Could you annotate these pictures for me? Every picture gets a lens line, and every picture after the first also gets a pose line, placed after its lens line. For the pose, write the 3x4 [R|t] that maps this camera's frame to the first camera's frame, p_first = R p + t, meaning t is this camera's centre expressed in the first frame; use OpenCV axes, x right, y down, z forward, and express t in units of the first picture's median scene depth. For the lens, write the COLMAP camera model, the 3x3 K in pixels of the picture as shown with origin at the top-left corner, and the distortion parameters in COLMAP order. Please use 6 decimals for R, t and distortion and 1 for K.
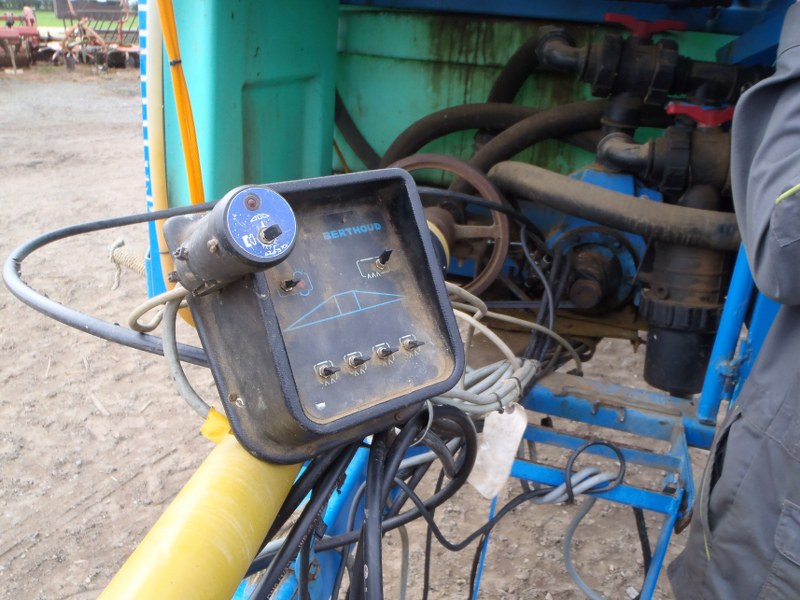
lens RADIAL K [[657.2, 0, 402.0], [0, 657.2, 301.6], [0, 0, 1]] dist [-0.030967, 0.006215]
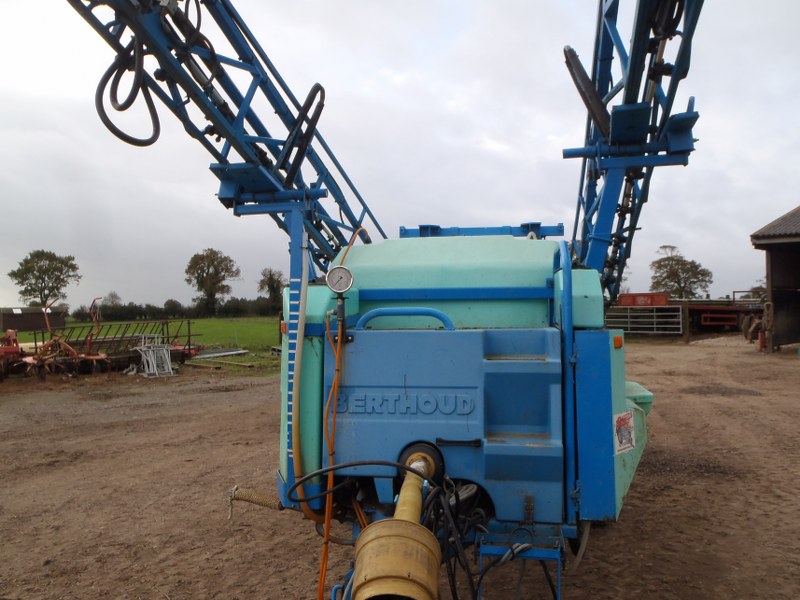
lens RADIAL K [[657.2, 0, 405.3], [0, 657.2, 306.3], [0, 0, 1]] dist [-0.030967, 0.006215]
pose [[0.990646, -0.080016, 0.110536, -0.086347], [0.116916, 0.915411, -0.385167, 0.098829], [-0.070366, 0.394488, 0.916203, -0.406285]]
